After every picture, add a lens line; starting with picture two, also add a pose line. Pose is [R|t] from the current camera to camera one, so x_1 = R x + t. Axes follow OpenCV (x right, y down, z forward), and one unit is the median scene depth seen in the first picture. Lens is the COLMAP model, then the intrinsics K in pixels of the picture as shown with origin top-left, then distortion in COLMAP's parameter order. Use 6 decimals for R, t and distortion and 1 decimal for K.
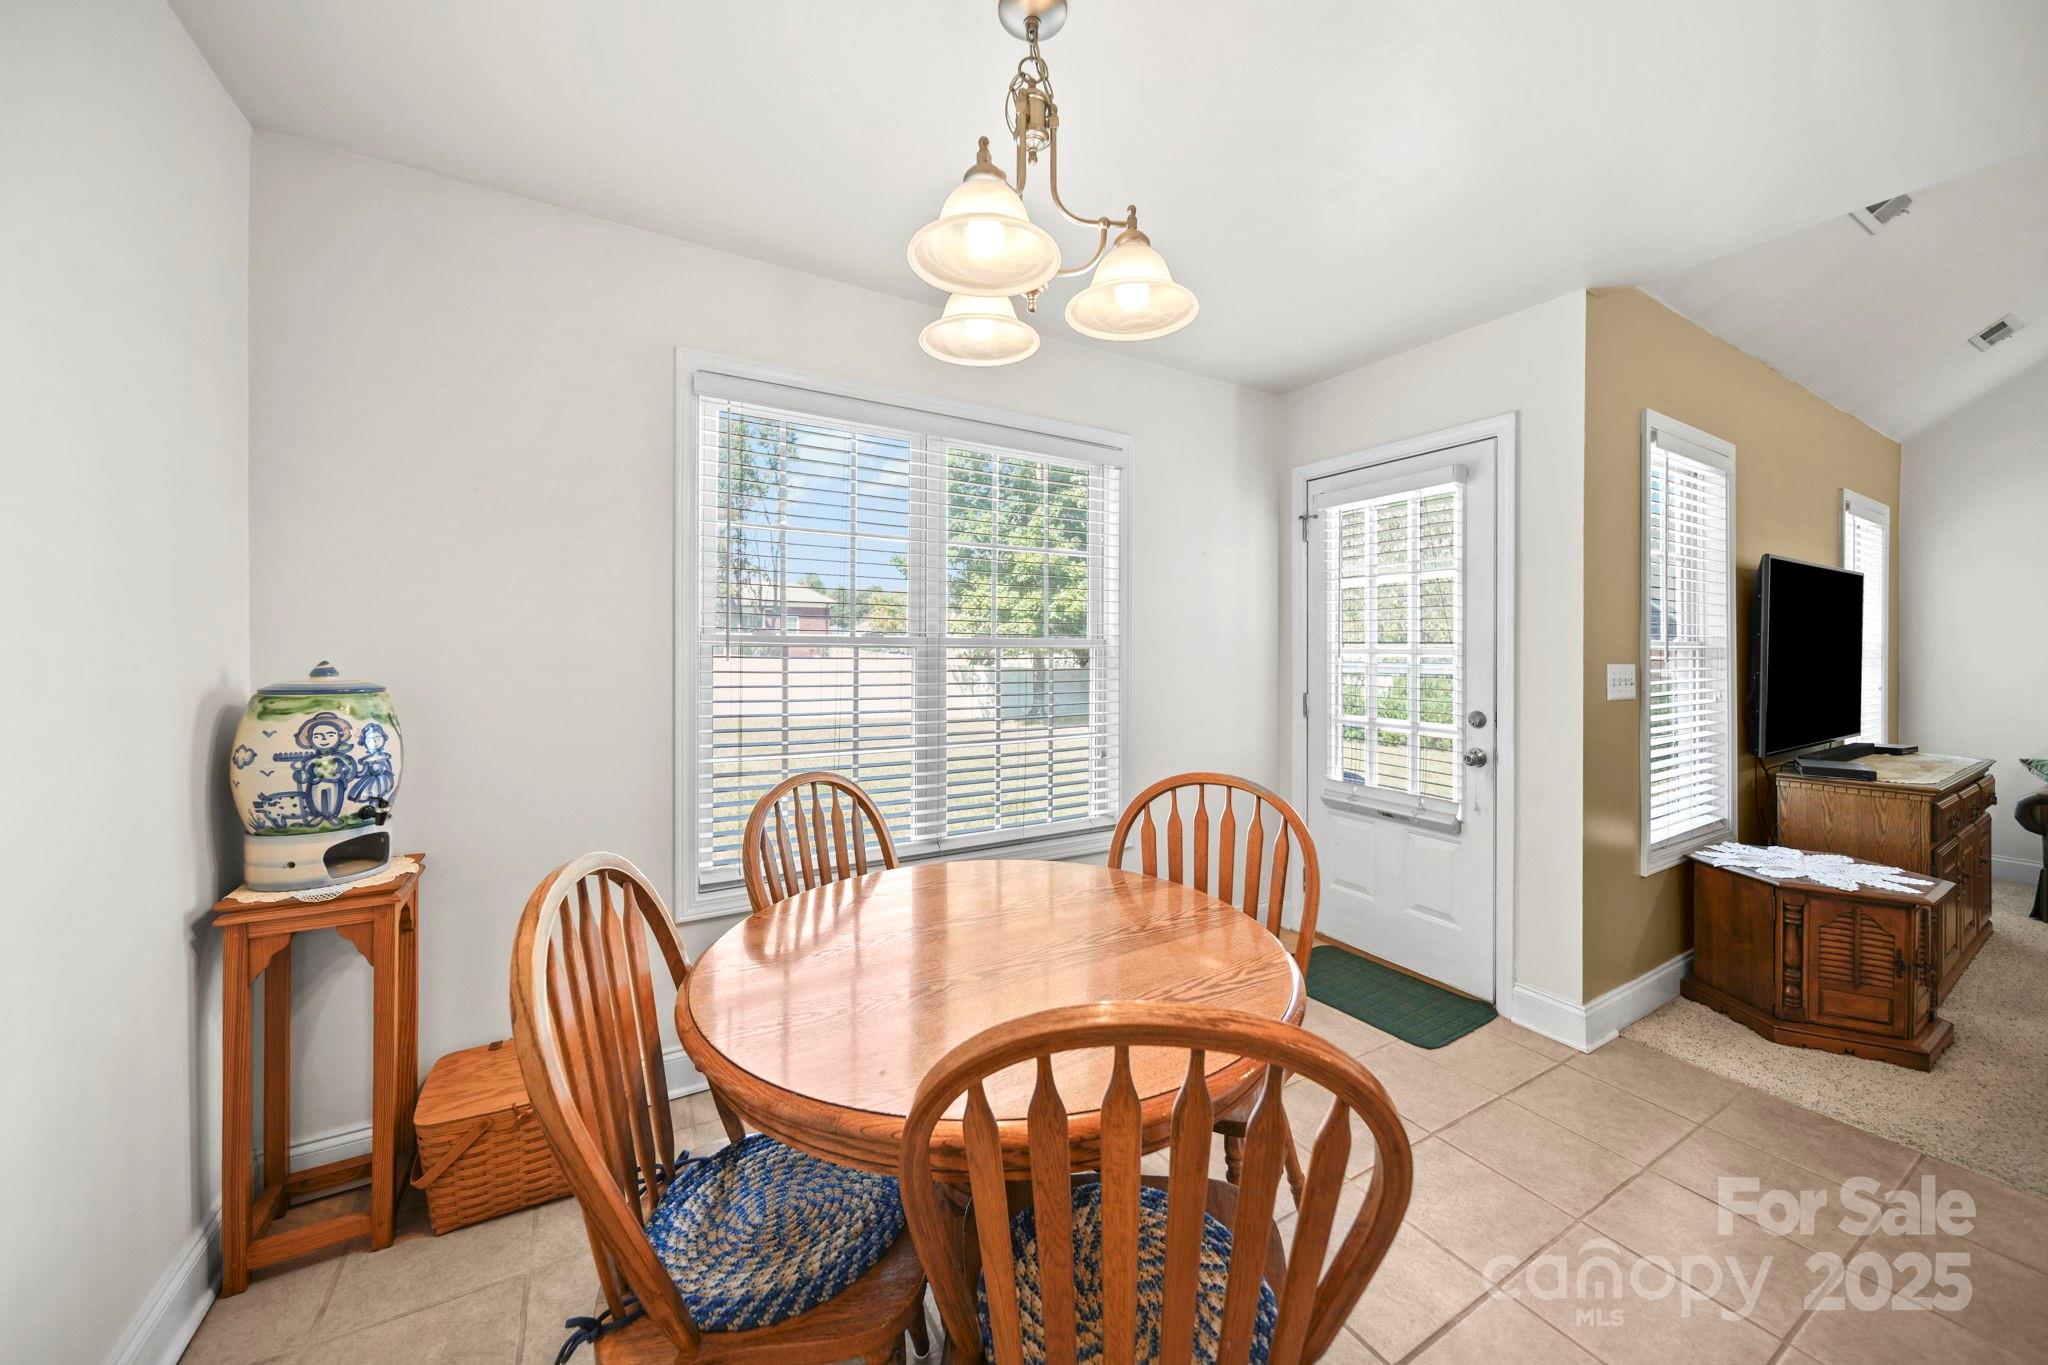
lens RADIAL K [[738.5, 0, 1029.9], [0, 738.5, 658.1], [0, 0, 1]] dist [0.000348, -0.000016]
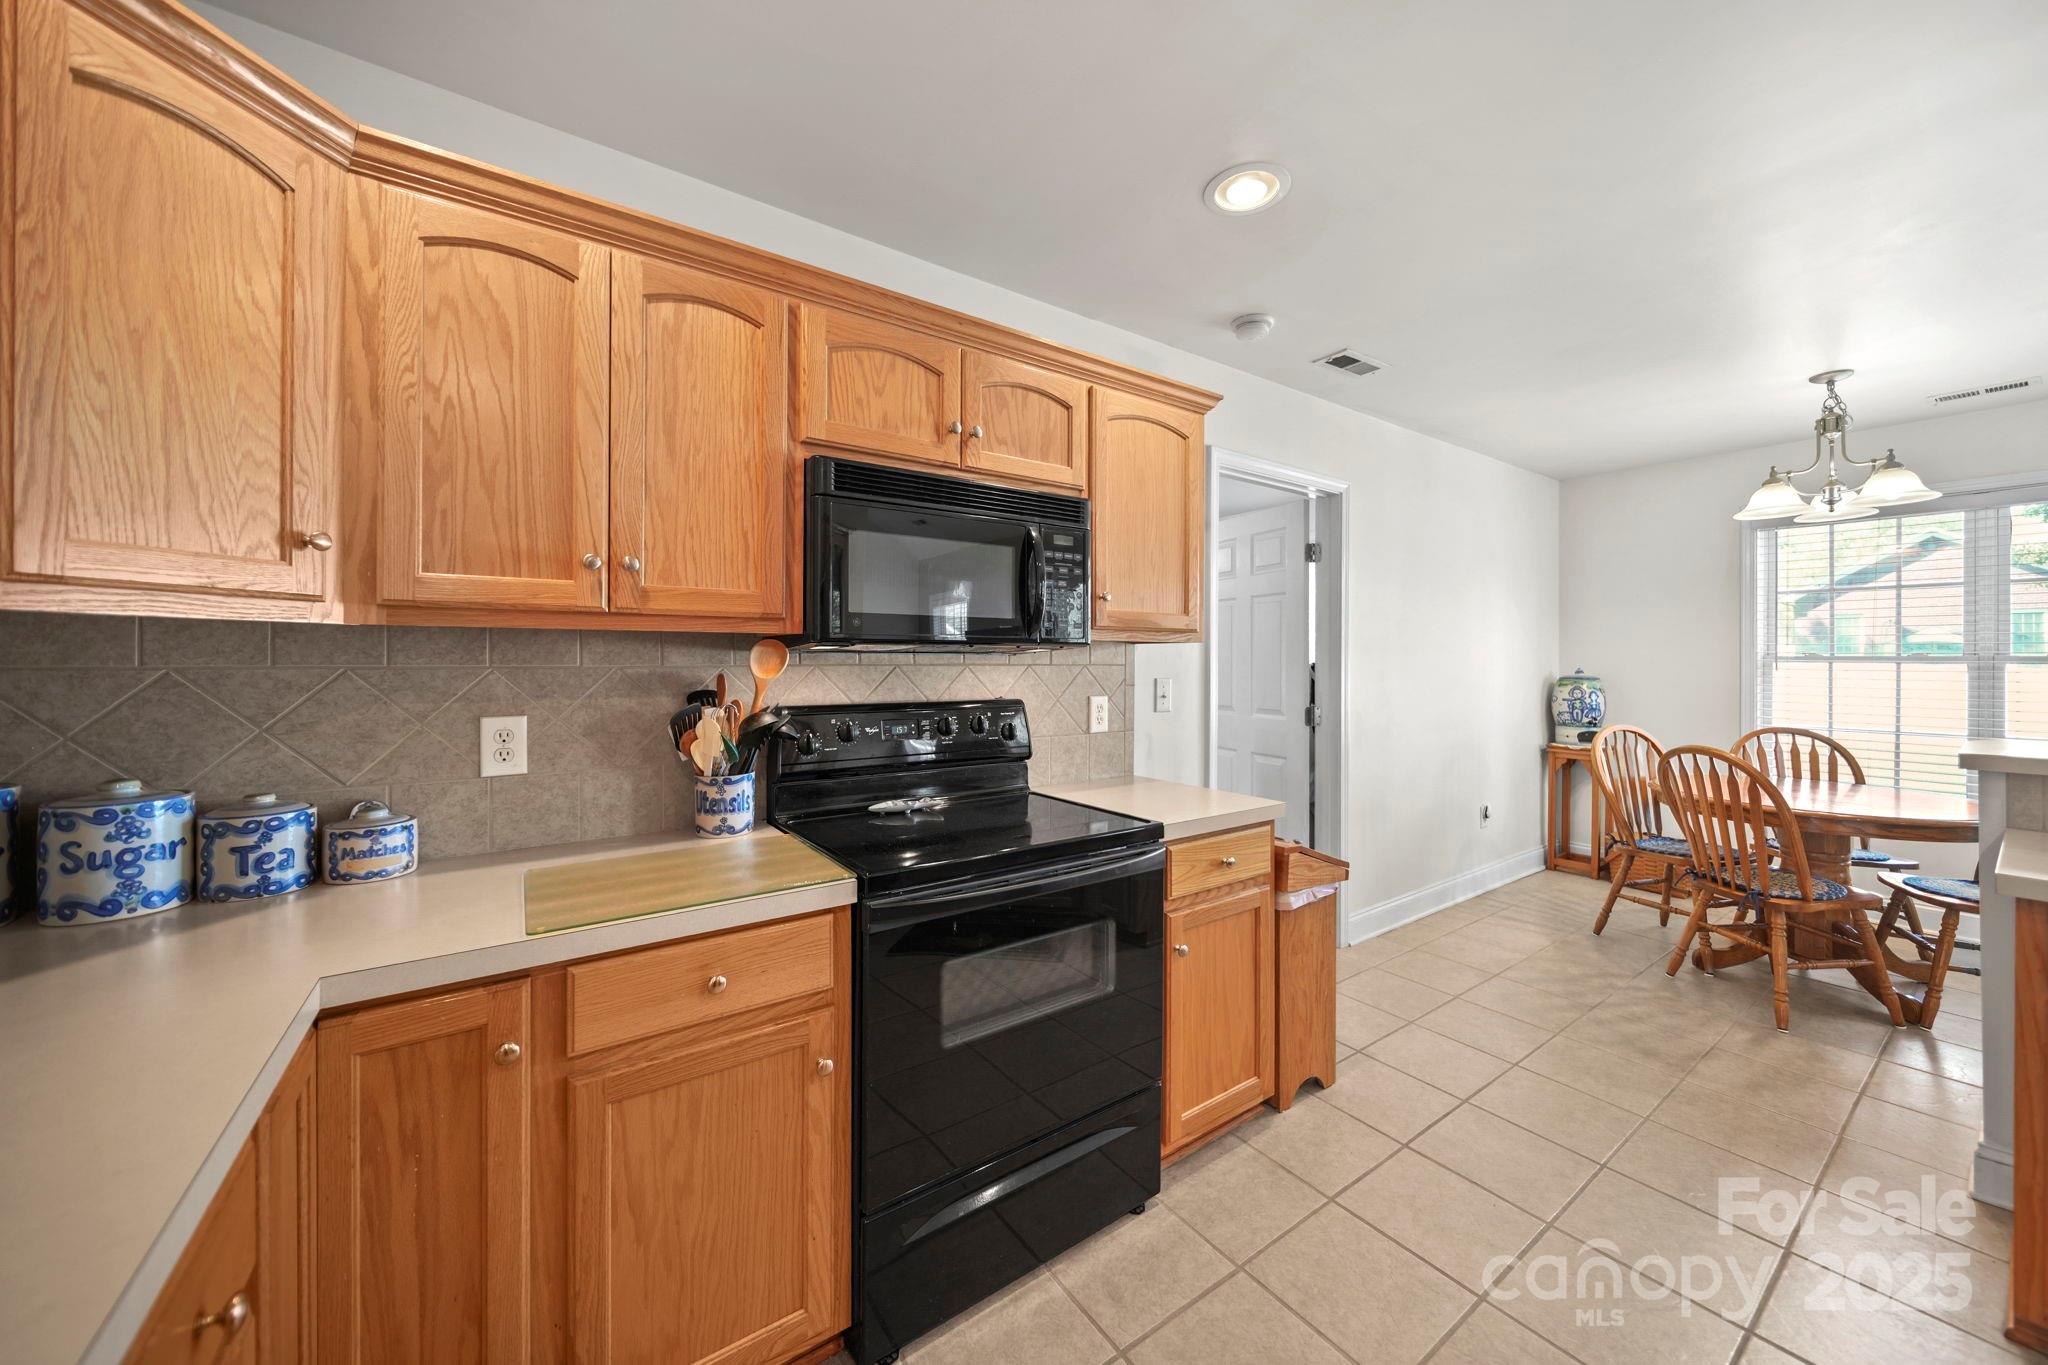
lens RADIAL K [[738.5, 0, 1029.9], [0, 738.5, 658.1], [0, 0, 1]] dist [0.000348, -0.000016]
pose [[0.064672, -0.004034, -0.997898, 1.289296], [-0.016300, 0.999854, -0.005099, 0.009677], [0.997773, 0.016595, 0.064597, -0.958139]]
